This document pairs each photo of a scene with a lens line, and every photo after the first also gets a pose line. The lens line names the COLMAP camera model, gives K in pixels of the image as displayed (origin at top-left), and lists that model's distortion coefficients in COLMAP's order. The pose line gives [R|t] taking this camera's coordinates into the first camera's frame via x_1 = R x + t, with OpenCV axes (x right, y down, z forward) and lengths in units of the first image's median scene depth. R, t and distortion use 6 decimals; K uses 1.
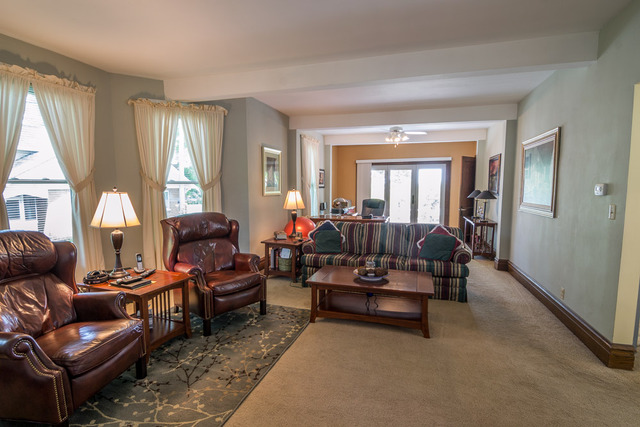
lens RADIAL K [[310.6, 0, 315.2], [0, 310.6, 216.4], [0, 0, 1]] dist [-0.014719, -0.004961]
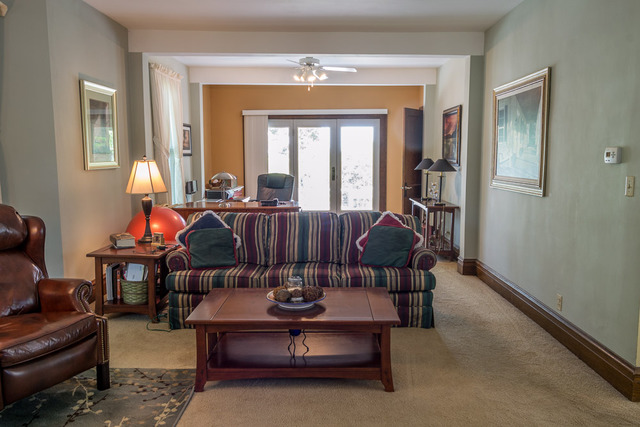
lens RADIAL K [[495.7, 0, 319.6], [0, 495.7, 212.0], [0, 0, 1]] dist [-0.021007, 0.022040]
pose [[0.954502, -0.035358, 0.296099, -0.040338], [0.029418, 0.999267, 0.024494, -0.002104], [-0.296748, -0.014669, 0.954843, 0.052347]]
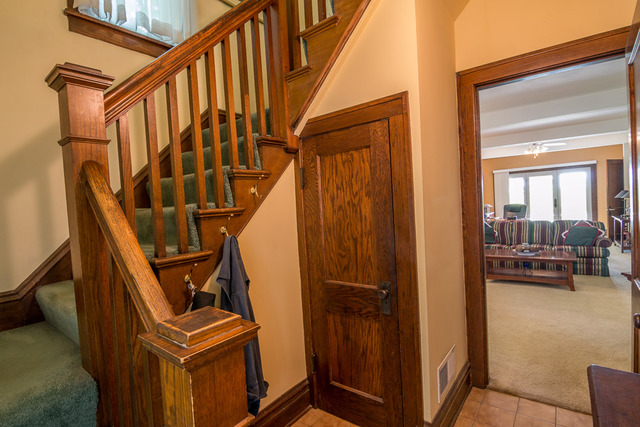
lens RADIAL K [[310.6, 0, 320.8], [0, 310.6, 214.8], [0, 0, 1]] dist [-0.014719, -0.004961]
pose [[0.940056, -0.038485, -0.338843, -0.171277], [0.021673, 0.998345, -0.053261, 0.050297], [0.340332, 0.042724, 0.939334, -0.524254]]
